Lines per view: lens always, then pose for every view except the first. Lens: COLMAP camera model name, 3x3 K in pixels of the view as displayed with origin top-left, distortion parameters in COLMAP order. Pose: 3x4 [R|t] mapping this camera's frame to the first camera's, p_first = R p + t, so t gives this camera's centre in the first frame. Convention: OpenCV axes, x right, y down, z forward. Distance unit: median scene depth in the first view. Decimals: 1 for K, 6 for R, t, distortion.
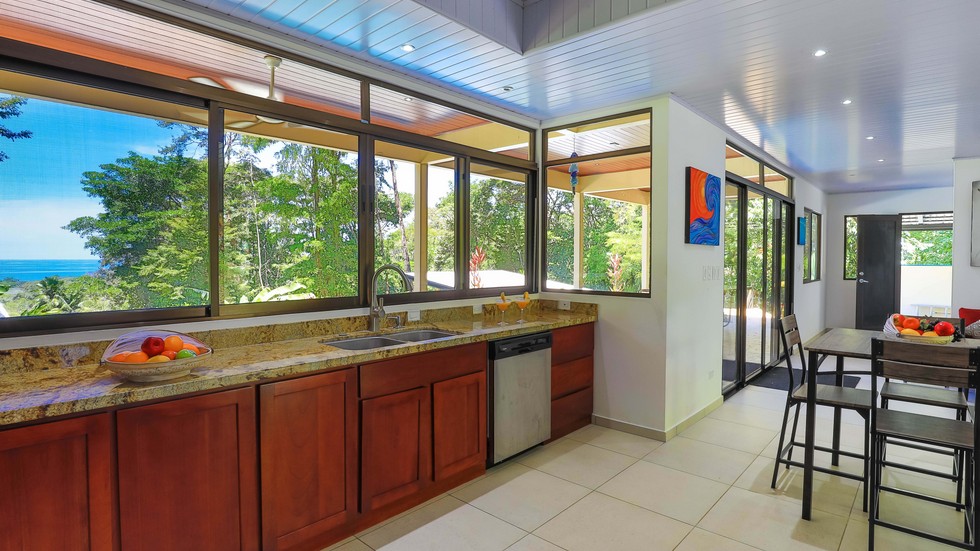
lens RADIAL K [[485.4, 0, 504.8], [0, 485.4, 272.1], [0, 0, 1]] dist [-0.030754, -0.000166]
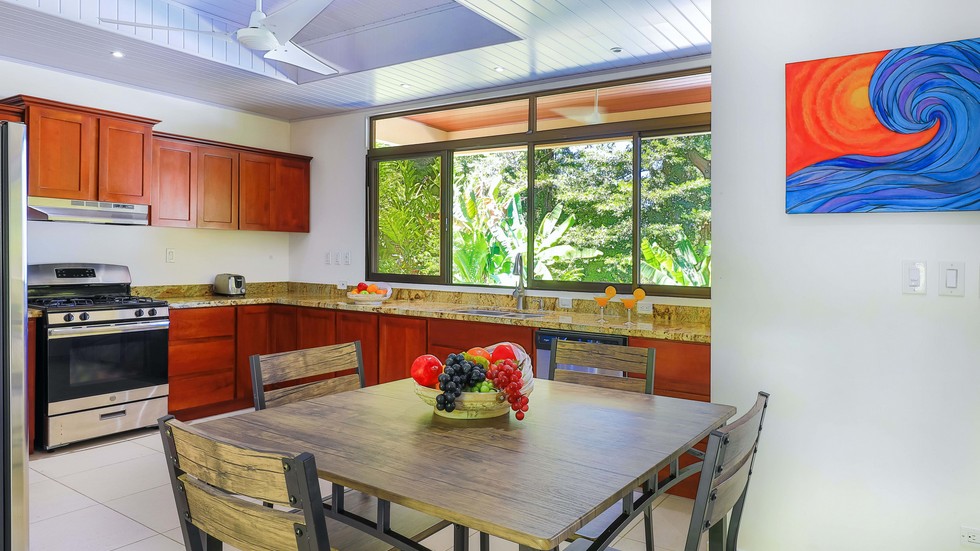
lens RADIAL K [[634.1, 0, 542.2], [0, 634.1, 259.8], [0, 0, 1]] dist [-0.015146, -0.000978]
pose [[0.162425, 0.004905, -0.986709, 0.981099], [-0.045730, 0.998951, -0.002562, 0.002793], [0.985661, 0.045539, 0.162479, 0.625964]]
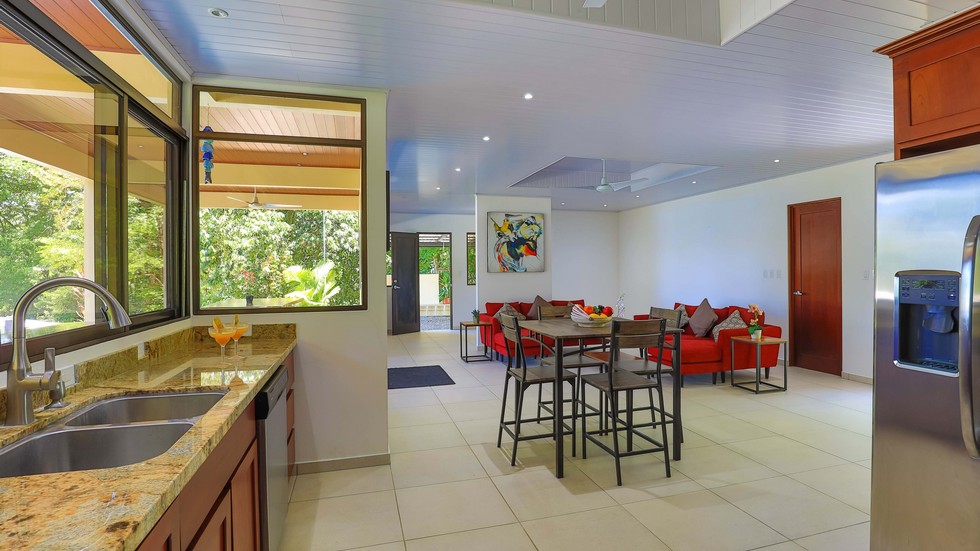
lens RADIAL K [[485.4, 0, 504.8], [0, 485.4, 272.1], [0, 0, 1]] dist [-0.030754, -0.000166]
pose [[0.526478, -0.011787, 0.850107, -0.316248], [0.035332, 0.999343, -0.008025, -0.000585], [-0.849454, 0.034261, 0.526549, 0.295780]]
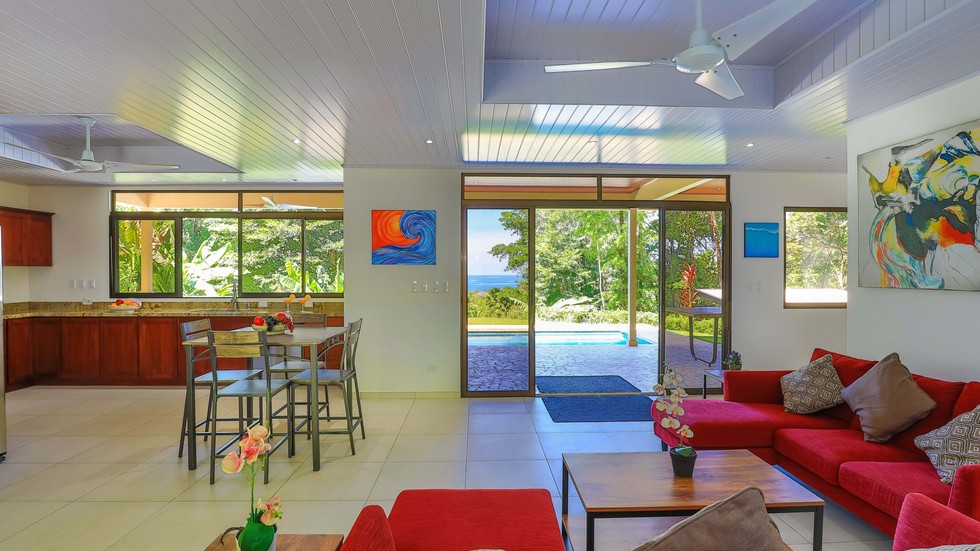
lens RADIAL K [[474.2, 0, 511.0], [0, 474.2, 273.6], [0, 0, 1]] dist [-0.013912, -0.000336]
pose [[0.705138, -0.001392, -0.709069, 1.613173], [-0.019057, 0.999600, -0.020913, -0.012017], [0.708814, 0.028259, 0.704829, 0.308467]]
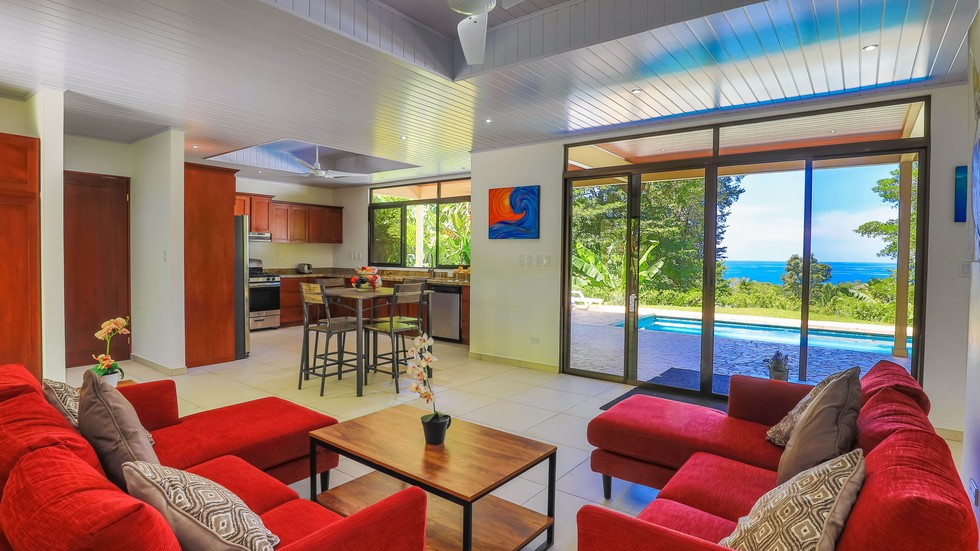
lens RADIAL K [[501.6, 0, 518.2], [0, 501.6, 260.1], [0, 0, 1]] dist [-0.002565, -0.000355]
pose [[0.116052, 0.008205, -0.993209, 1.946871], [-0.040370, 0.999179, 0.003538, -0.001820], [0.992422, 0.039685, 0.116288, 0.893367]]
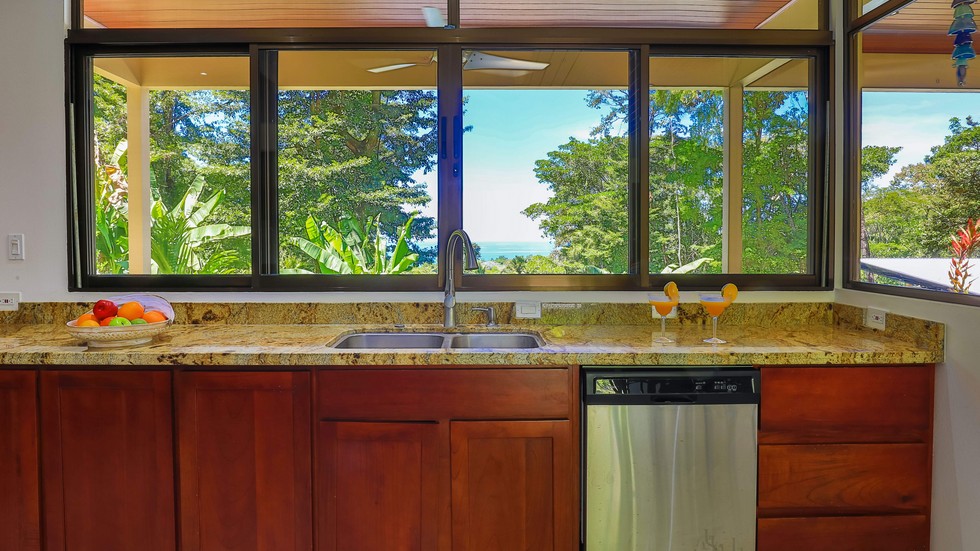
lens RADIAL K [[569.3, 0, 490.8], [0, 569.3, 249.0], [0, 0, 1]] dist [-0.028025, -0.000739]
pose [[0.674213, 0.010274, -0.738465, 0.297649], [-0.019127, 0.999811, -0.003553, 0.010542], [0.738289, 0.016520, 0.674282, 0.394798]]
